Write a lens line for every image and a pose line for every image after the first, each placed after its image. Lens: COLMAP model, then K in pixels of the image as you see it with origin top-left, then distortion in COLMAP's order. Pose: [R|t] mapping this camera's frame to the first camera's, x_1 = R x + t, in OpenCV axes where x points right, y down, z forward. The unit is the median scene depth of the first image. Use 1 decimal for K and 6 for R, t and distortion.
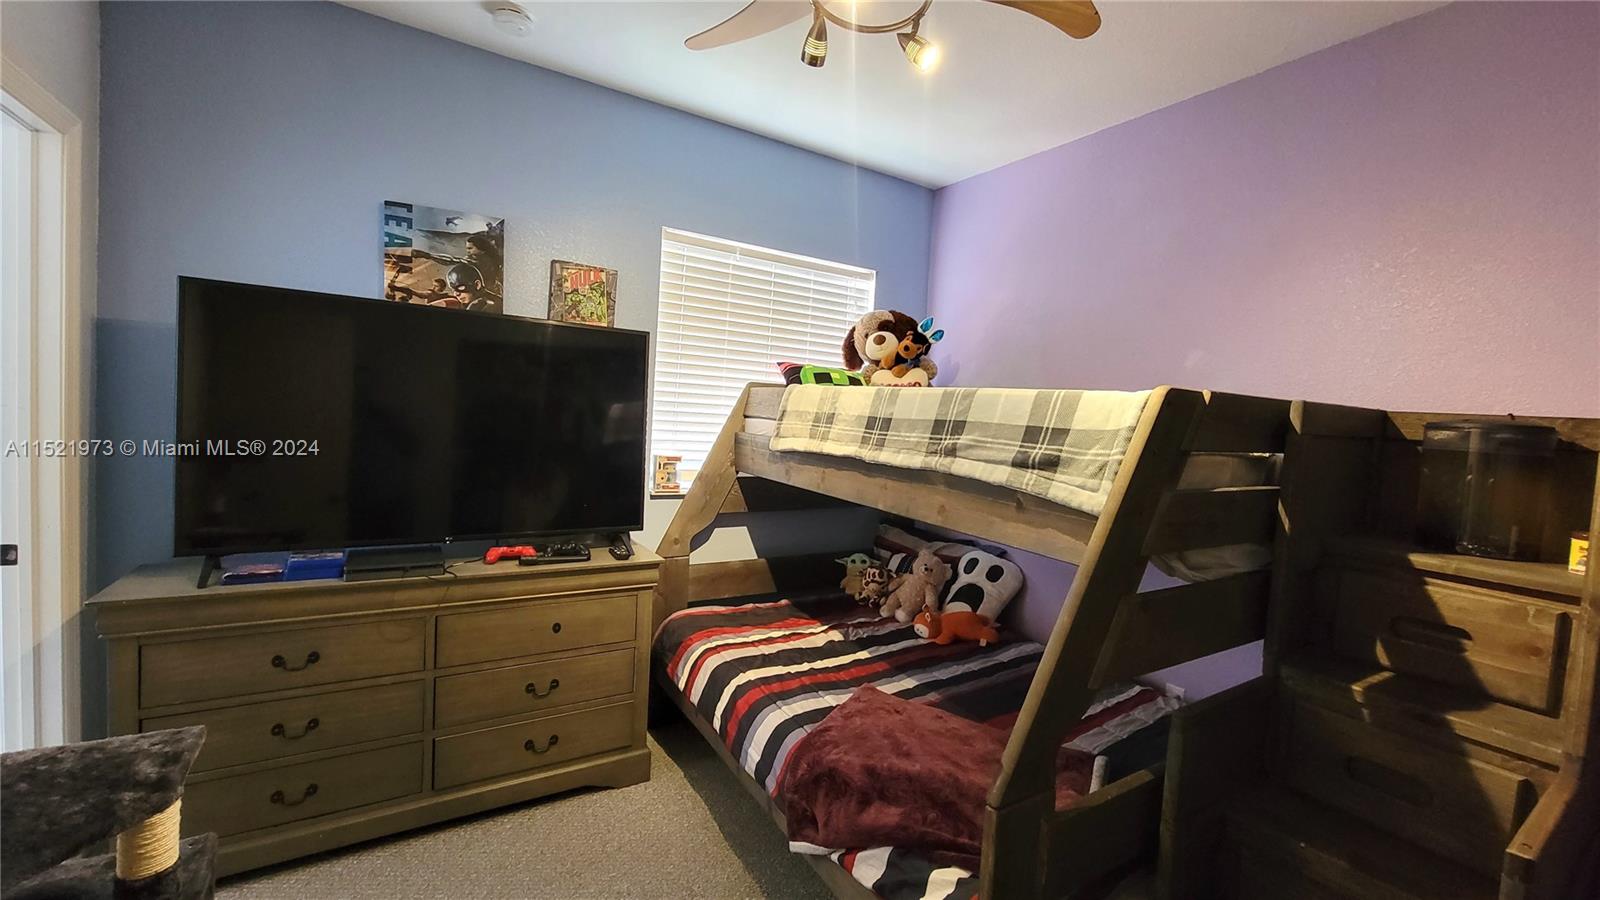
lens RADIAL K [[654.2, 0, 800.7], [0, 654.2, 445.4], [0, 0, 1]] dist [-0.001496, 0.000363]
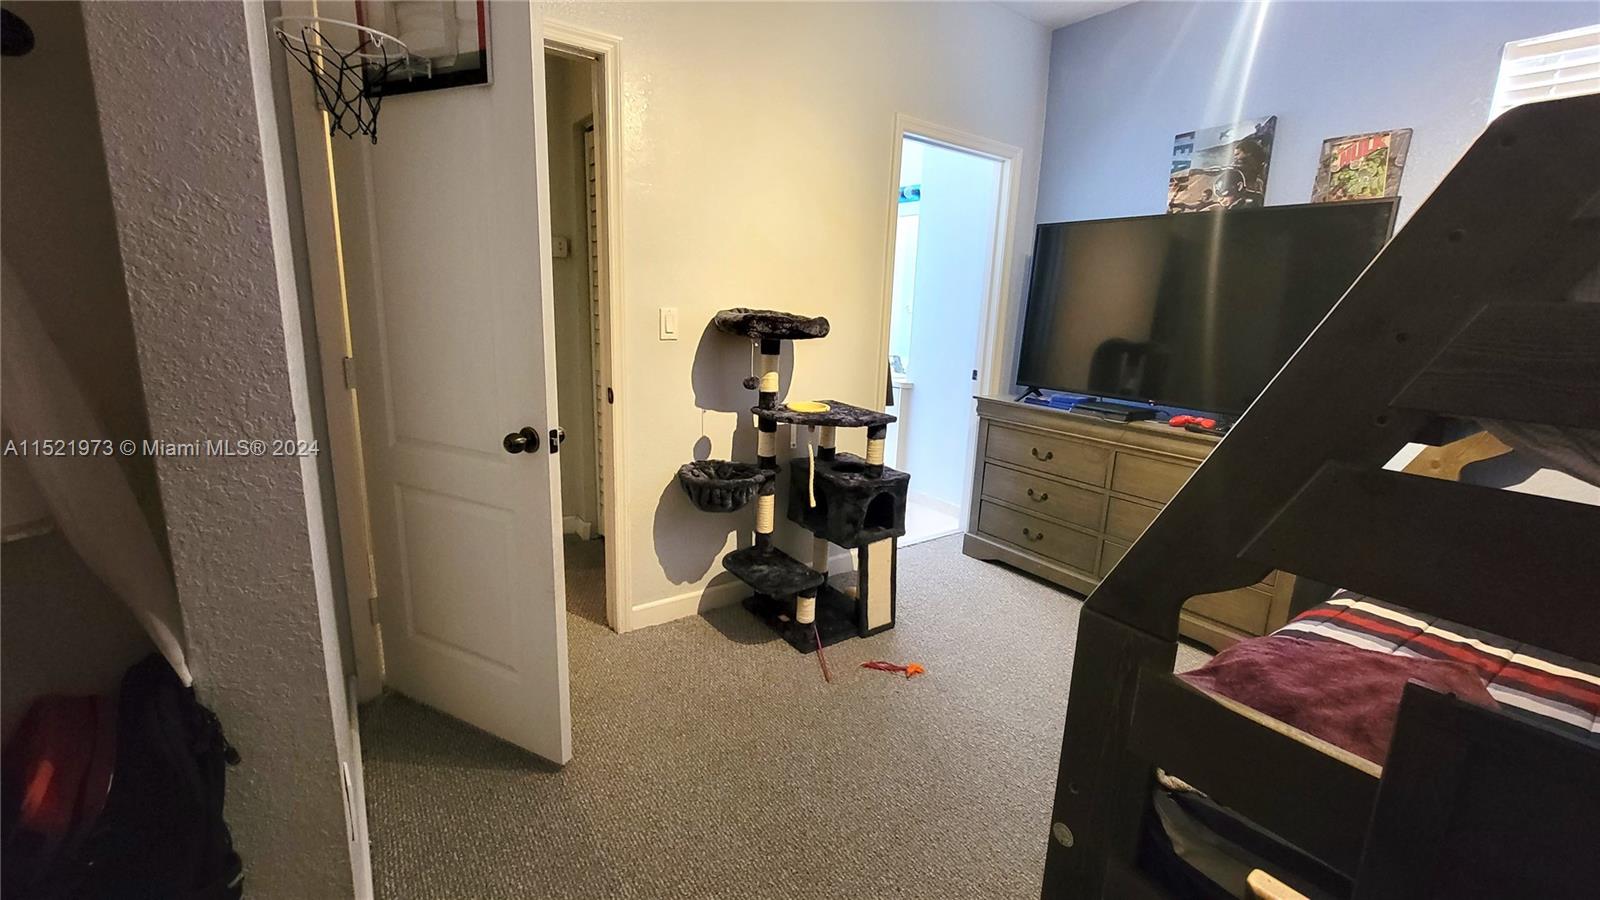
lens RADIAL K [[654.2, 0, 798.6], [0, 654.2, 445.2], [0, 0, 1]] dist [-0.001496, 0.000363]
pose [[0.058959, 0.156924, -0.985849, 0.655858], [-0.094447, 0.984014, 0.150984, 0.094632], [0.993783, 0.084208, 0.072837, 0.220355]]
